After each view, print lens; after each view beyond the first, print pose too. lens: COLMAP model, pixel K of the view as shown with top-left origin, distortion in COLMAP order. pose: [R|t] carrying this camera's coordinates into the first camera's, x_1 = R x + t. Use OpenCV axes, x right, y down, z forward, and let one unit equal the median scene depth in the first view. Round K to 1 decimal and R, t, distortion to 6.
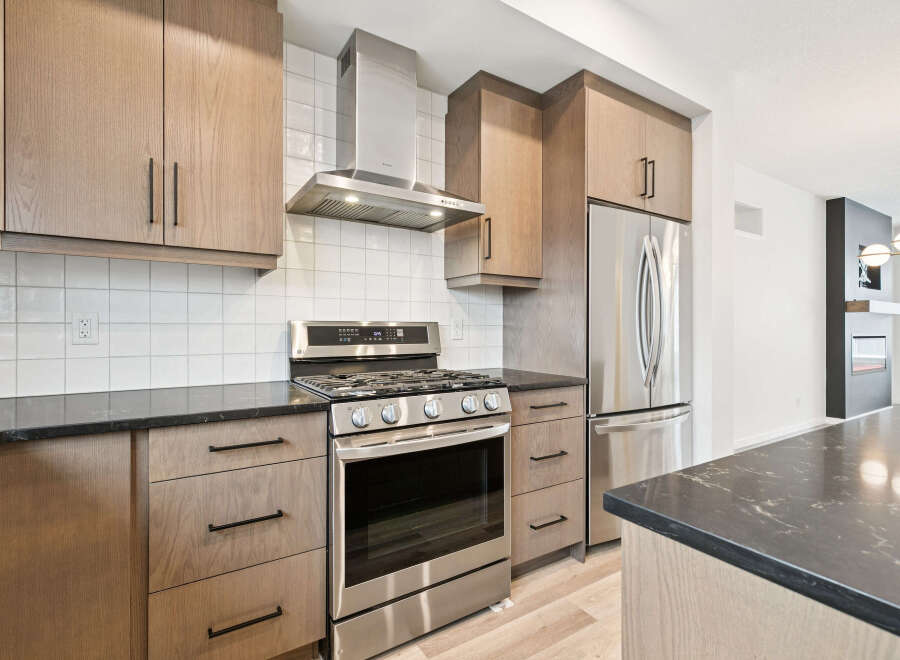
lens RADIAL K [[445.1, 0, 443.8], [0, 445.1, 322.9], [0, 0, 1]] dist [0.010275, -0.000356]
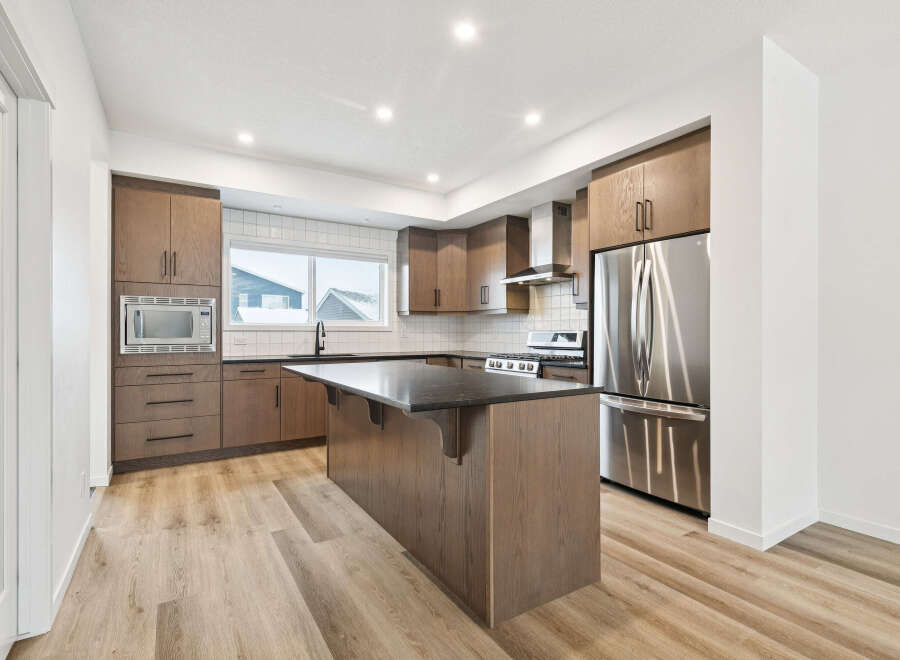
lens RADIAL K [[443.7, 0, 450.0], [0, 443.7, 330.0], [0, 0, 1]] dist [0.011689, -0.000128]
pose [[-0.012836, -0.009628, -0.999871, 2.219524], [0.010247, 0.999900, -0.009759, 0.011073], [0.999865, -0.010371, -0.012736, 0.611482]]
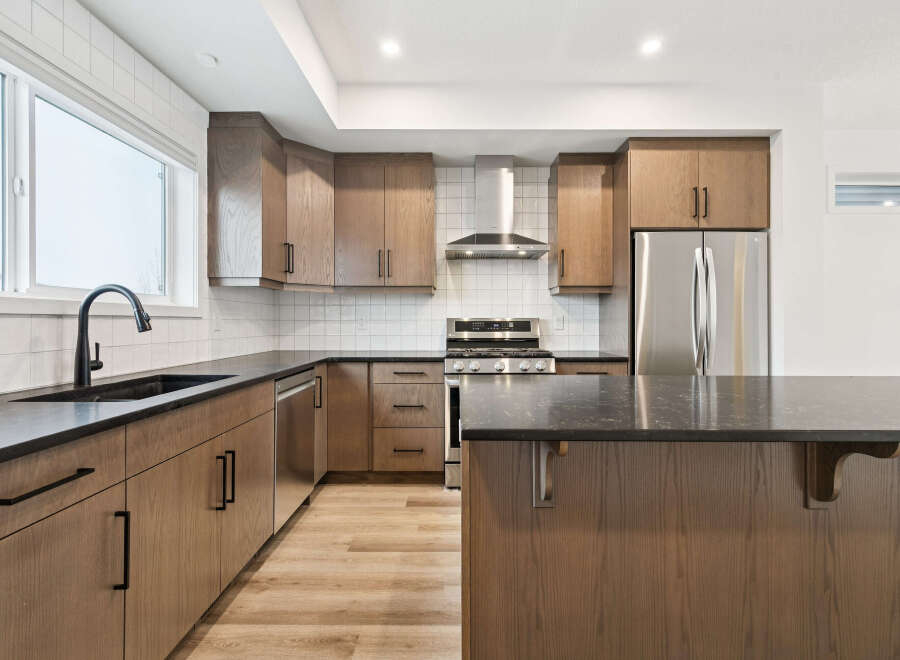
lens RADIAL K [[446.0, 0, 449.8], [0, 446.0, 318.2], [0, 0, 1]] dist [0.003075, -0.000133]
pose [[0.836903, -0.007866, -0.547294, 0.703765], [0.008879, 0.999960, -0.000796, -0.003344], [0.547279, -0.004193, 0.836940, -0.564863]]
